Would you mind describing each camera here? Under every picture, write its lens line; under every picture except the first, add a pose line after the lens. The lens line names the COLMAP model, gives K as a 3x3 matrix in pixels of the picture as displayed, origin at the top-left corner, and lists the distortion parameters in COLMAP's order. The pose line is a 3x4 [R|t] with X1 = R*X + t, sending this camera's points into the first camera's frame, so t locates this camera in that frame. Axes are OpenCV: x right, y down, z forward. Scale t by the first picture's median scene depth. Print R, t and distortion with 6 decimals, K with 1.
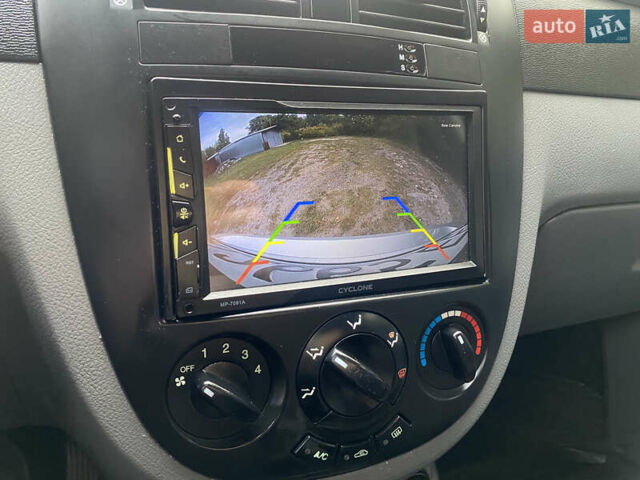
lens RADIAL K [[496.7, 0, 322.2], [0, 496.7, 228.1], [0, 0, 1]] dist [0.063314, -0.094514]
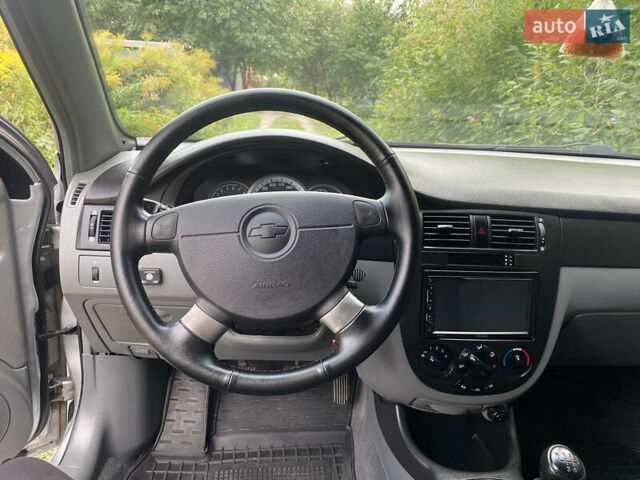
lens RADIAL K [[496.7, 0, 322.2], [0, 496.7, 228.1], [0, 0, 1]] dist [0.063314, -0.094514]
pose [[0.947088, 0.100930, -0.304691, 0.015244], [-0.094562, 0.994881, 0.035626, -0.571736], [0.306727, -0.004929, 0.951785, -2.283955]]
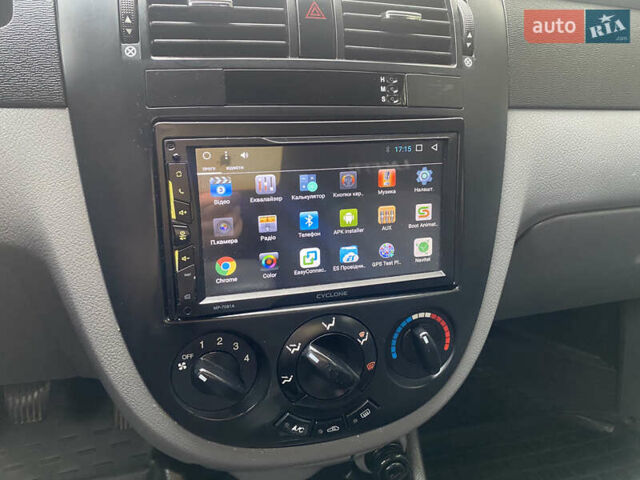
lens RADIAL K [[496.7, 0, 322.2], [0, 496.7, 228.1], [0, 0, 1]] dist [0.063314, -0.094514]
pose [[0.994696, 0.039170, -0.095103, 0.153729], [-0.028619, 0.993533, 0.109879, -0.166425], [0.098792, -0.106574, 0.989385, -0.144656]]
